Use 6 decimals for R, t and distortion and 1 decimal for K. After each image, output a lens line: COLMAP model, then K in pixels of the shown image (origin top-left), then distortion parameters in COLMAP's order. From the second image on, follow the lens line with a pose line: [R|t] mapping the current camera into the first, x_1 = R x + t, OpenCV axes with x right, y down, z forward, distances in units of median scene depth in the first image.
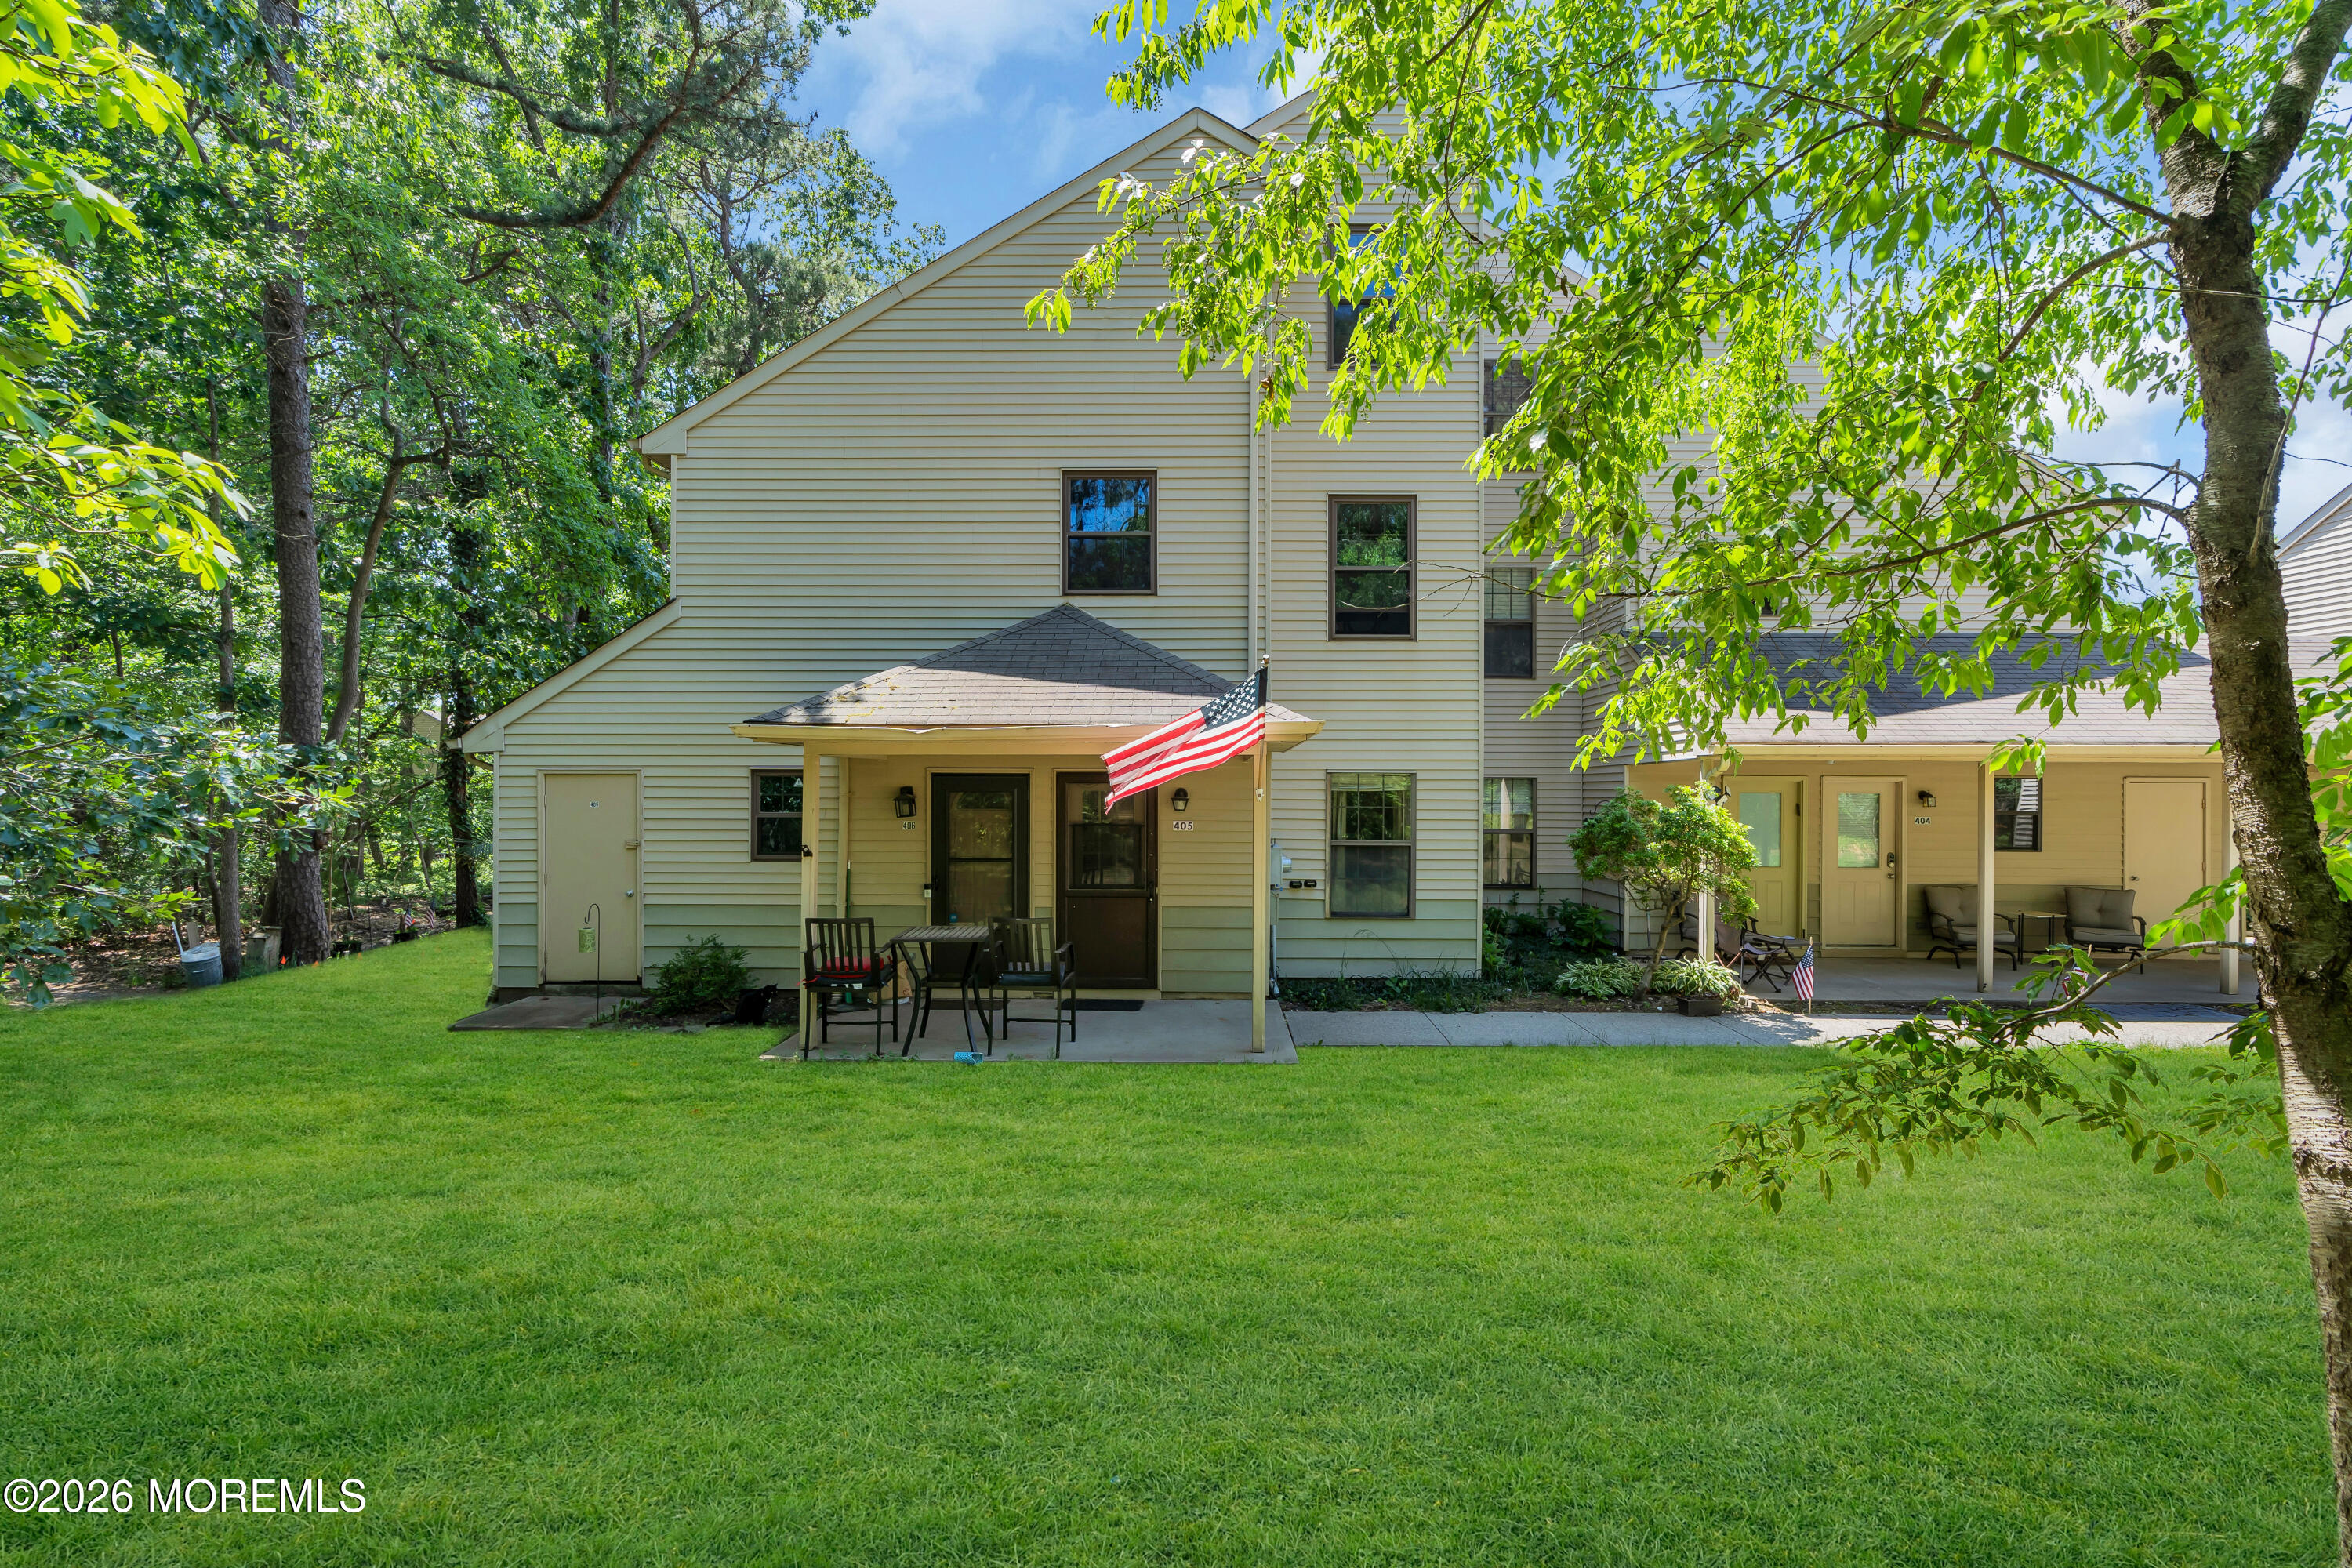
lens RADIAL K [[1061.4, 0, 1173.9], [0, 1061.4, 798.5], [0, 0, 1]] dist [-0.010657, 0.005065]
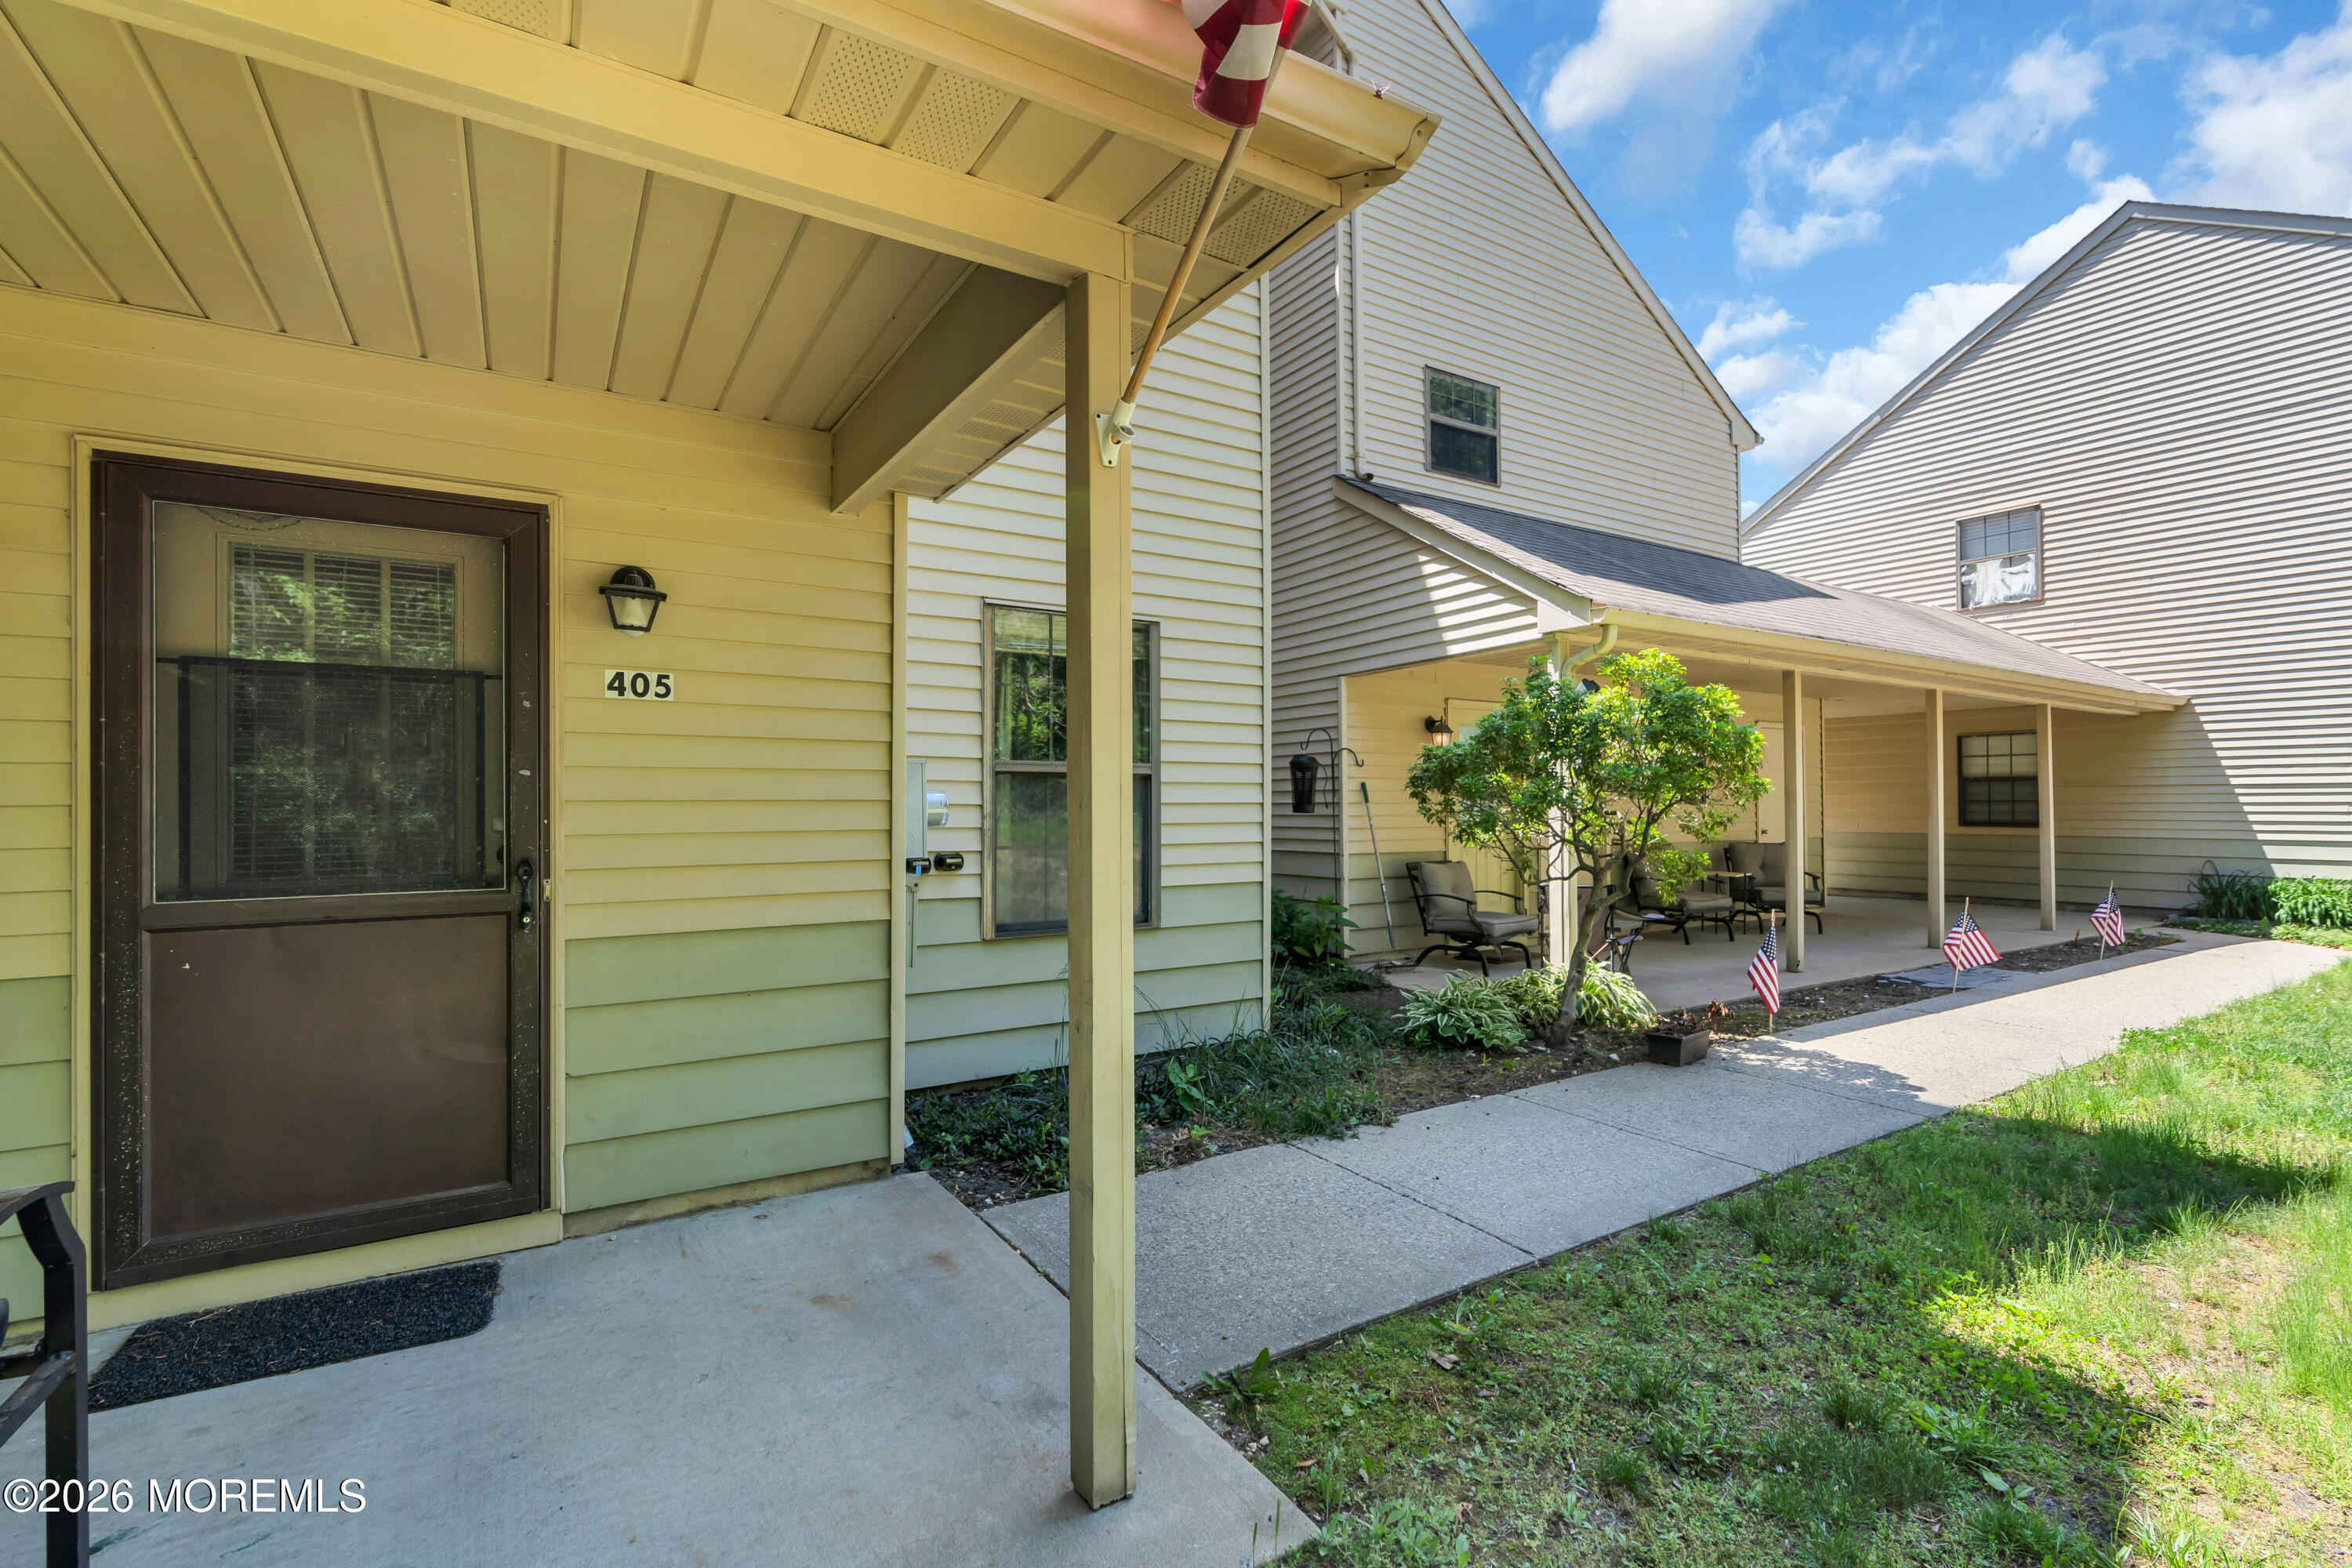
lens RADIAL K [[1061.4, 0, 1173.9], [0, 1061.4, 798.5], [0, 0, 1]] dist [-0.010657, 0.005065]
pose [[0.836186, -0.004004, 0.548431, -0.031747], [0.011757, 0.999874, -0.010626, 0.065398], [-0.548320, 0.015333, 0.836128, 0.641228]]
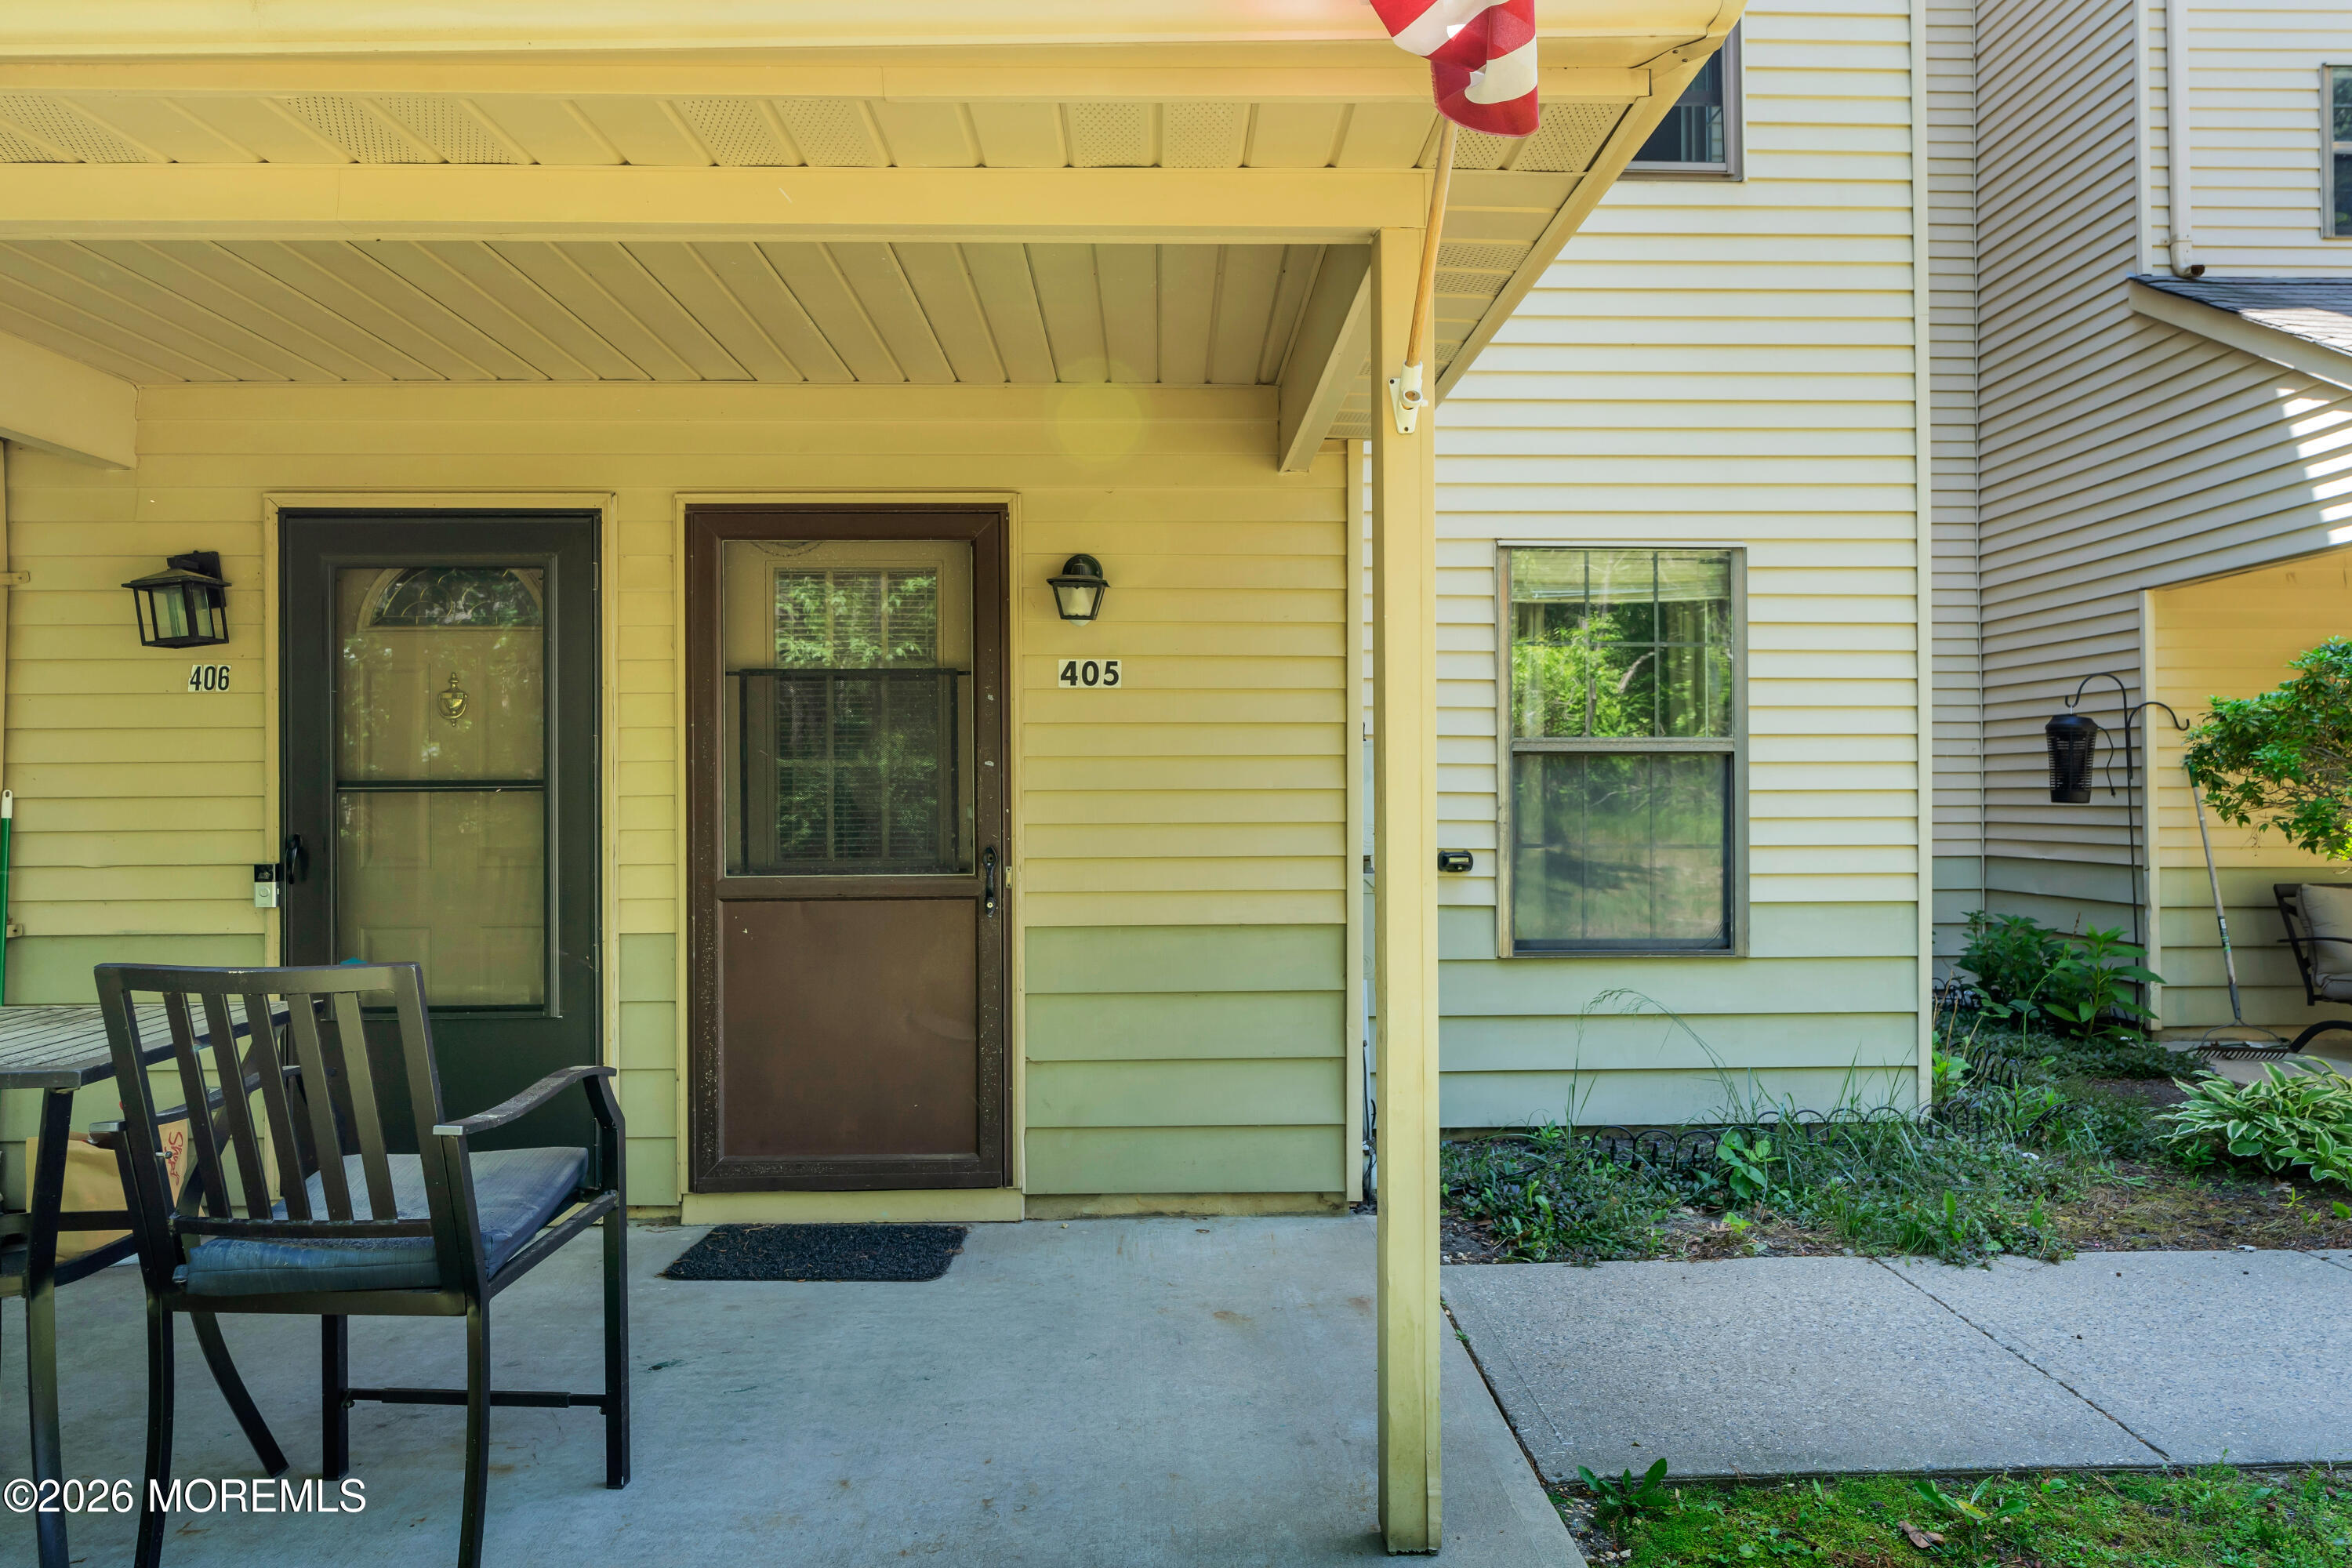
lens RADIAL K [[1426.3, 0, 1176.0], [0, 1426.3, 784.0], [0, 0, 1]] dist [-0.000515, 0.000812]
pose [[0.998919, -0.008369, 0.045729, 0.014859], [0.008956, 0.999880, -0.012652, 0.064566], [-0.045617, 0.013048, 0.998874, 0.569705]]
